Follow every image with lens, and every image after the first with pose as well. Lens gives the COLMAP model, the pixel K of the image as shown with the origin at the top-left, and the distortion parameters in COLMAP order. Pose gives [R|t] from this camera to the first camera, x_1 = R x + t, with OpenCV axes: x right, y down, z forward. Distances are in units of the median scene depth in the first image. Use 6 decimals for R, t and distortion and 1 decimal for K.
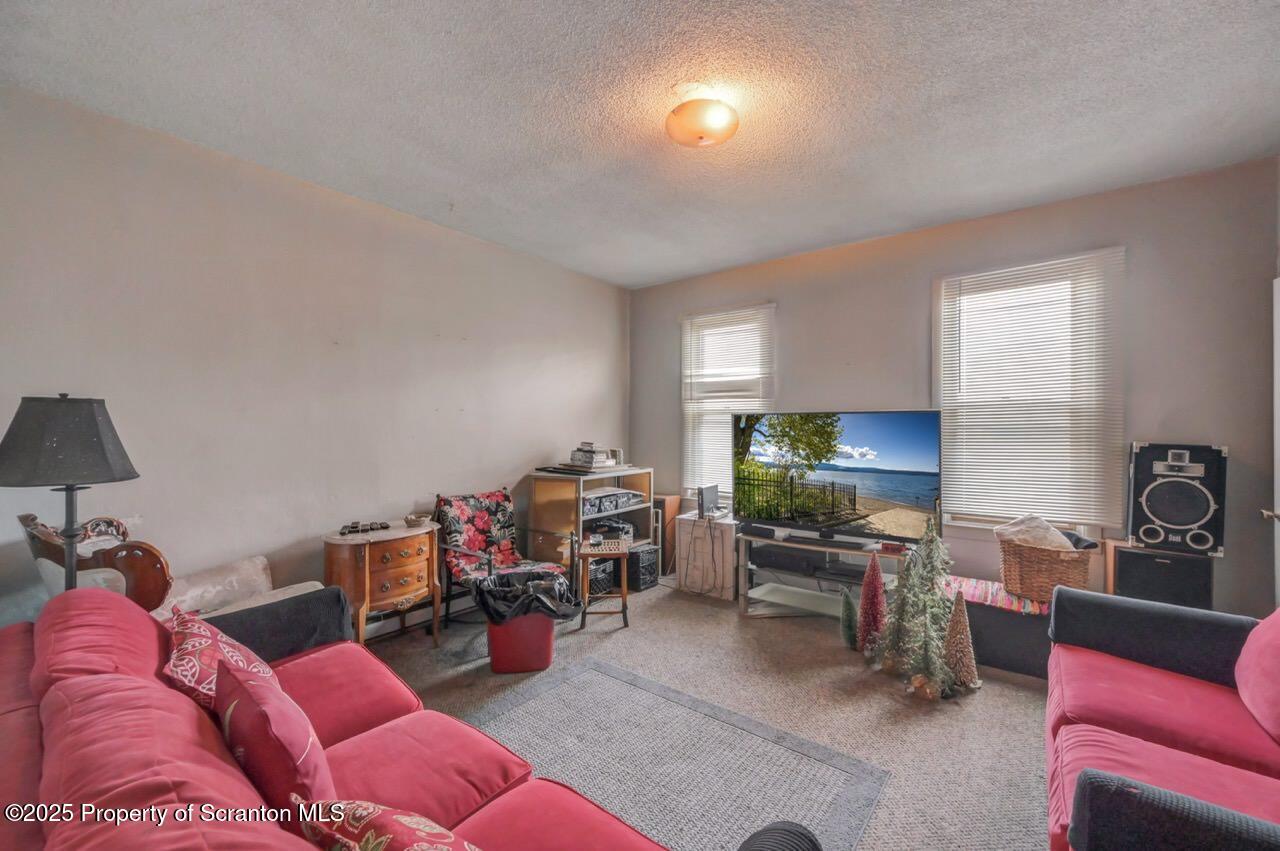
lens RADIAL K [[514.6, 0, 642.9], [0, 514.6, 429.6], [0, 0, 1]] dist [-0.000999, 0.000750]
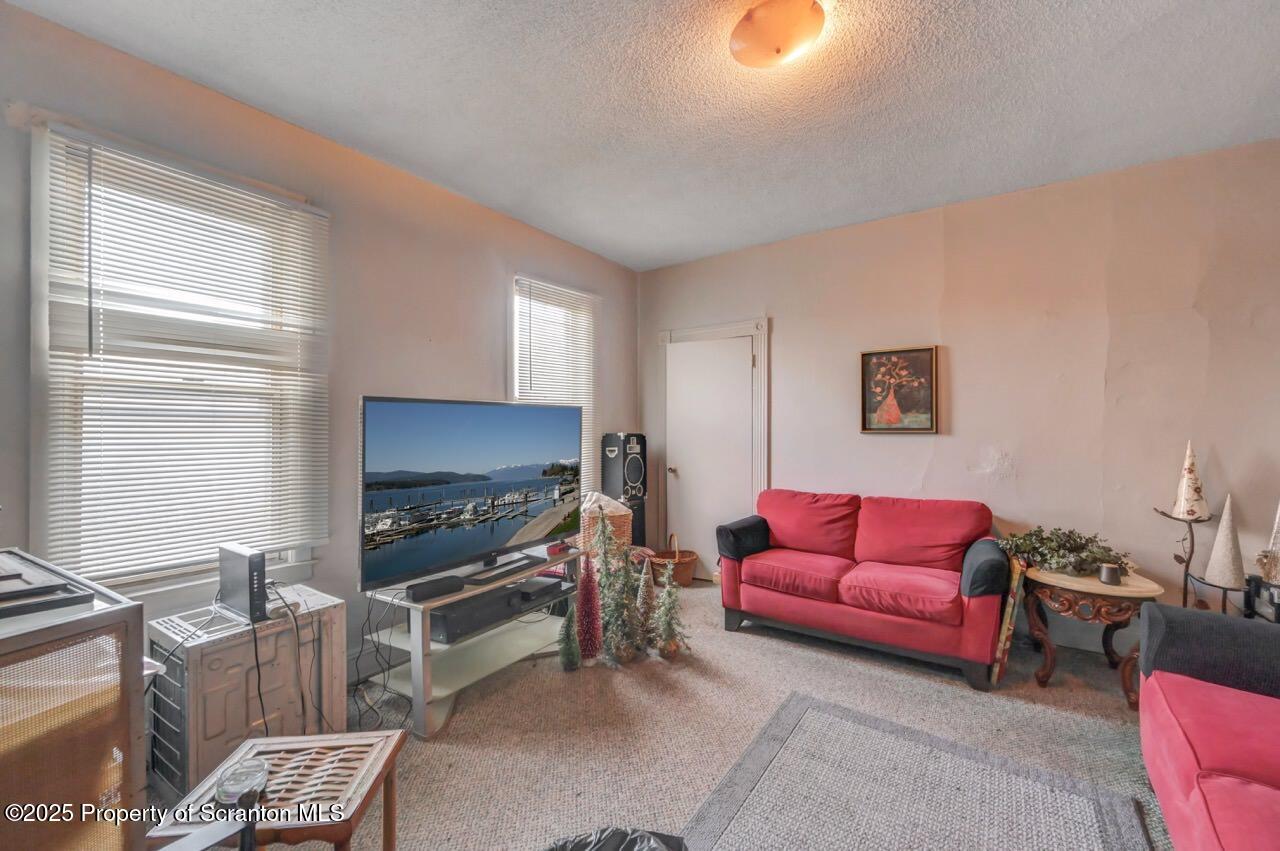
lens RADIAL K [[514.6, 0, 642.9], [0, 514.6, 429.6], [0, 0, 1]] dist [-0.000999, 0.000750]
pose [[-0.061775, -0.009937, 0.998041, -0.552777], [0.006649, 0.999924, 0.010367, 0.000166], [-0.998068, 0.007276, -0.061704, 1.047585]]
